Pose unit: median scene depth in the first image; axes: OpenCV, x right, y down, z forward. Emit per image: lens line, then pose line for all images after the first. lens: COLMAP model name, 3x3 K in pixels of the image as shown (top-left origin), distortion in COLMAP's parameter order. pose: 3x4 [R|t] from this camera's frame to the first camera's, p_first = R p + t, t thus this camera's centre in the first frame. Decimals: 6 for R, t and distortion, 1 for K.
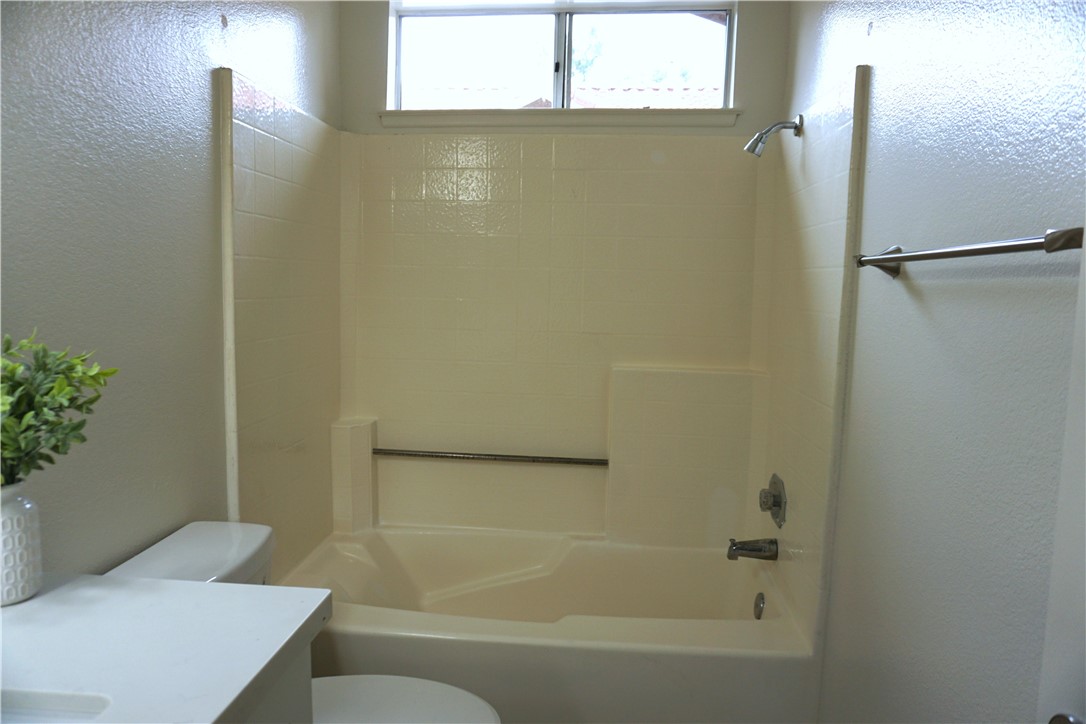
lens RADIAL K [[727.7, 0, 538.1], [0, 727.7, 366.0], [0, 0, 1]] dist [-0.051686, 0.037267]
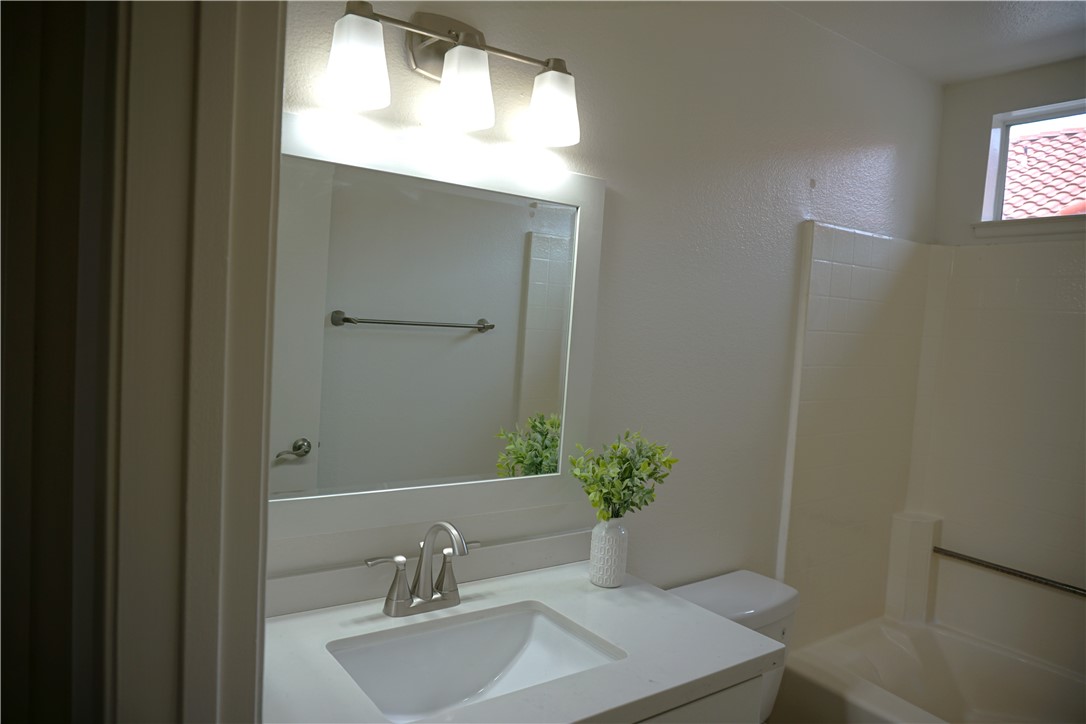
lens RADIAL K [[727.7, 0, 536.7], [0, 727.7, 365.6], [0, 0, 1]] dist [-0.051686, 0.037267]
pose [[0.652878, 0.065538, -0.754622, 0.226473], [-0.123553, 0.992121, -0.020730, -0.072585], [0.747318, 0.106770, 0.655832, -0.169545]]
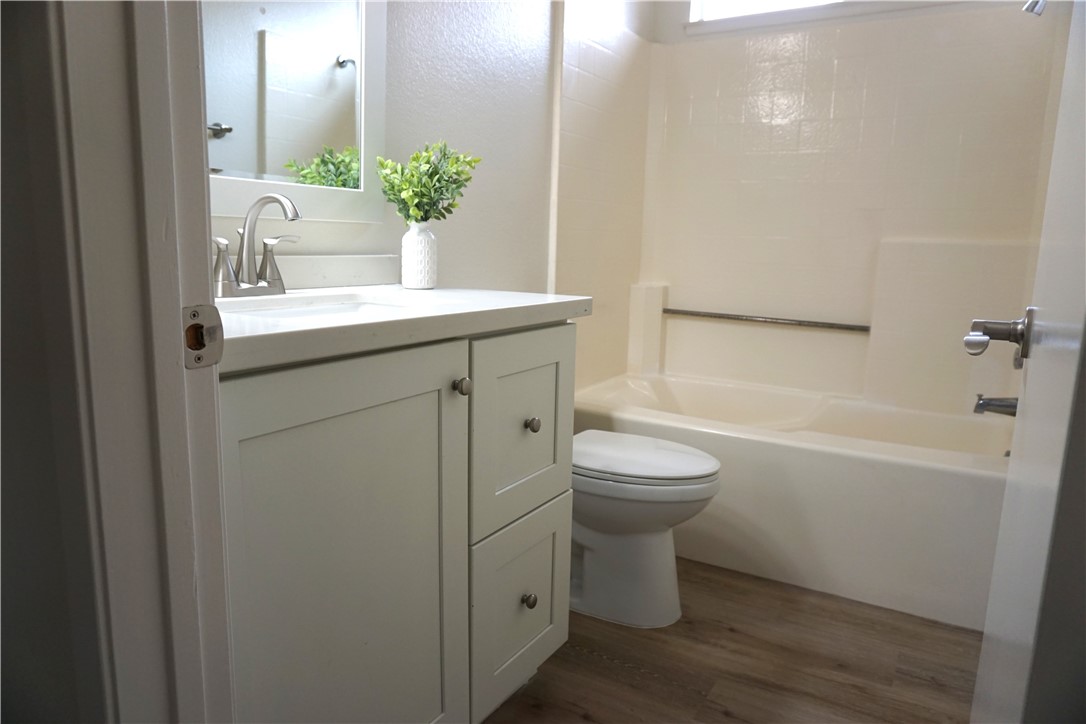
lens RADIAL K [[727.7, 0, 540.9], [0, 727.7, 372.0], [0, 0, 1]] dist [-0.051686, 0.037267]
pose [[0.898760, 0.080259, -0.431032, 0.177215], [-0.054628, 0.995941, 0.071539, 0.210072], [0.435024, -0.040750, 0.899496, -0.275884]]
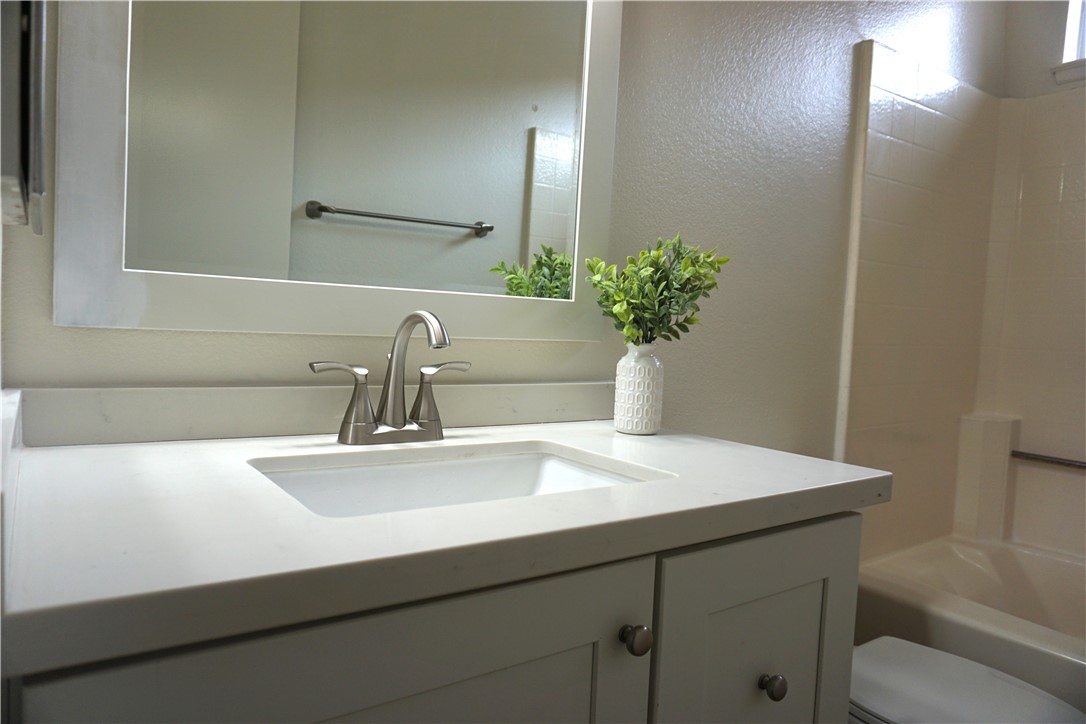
lens RADIAL K [[727.7, 0, 537.1], [0, 727.7, 367.9], [0, 0, 1]] dist [-0.051686, 0.037267]
pose [[0.647522, 0.055159, -0.760048, 0.077997], [-0.109229, 0.993796, -0.020935, 0.138928], [0.754178, 0.096575, 0.649530, -0.007605]]
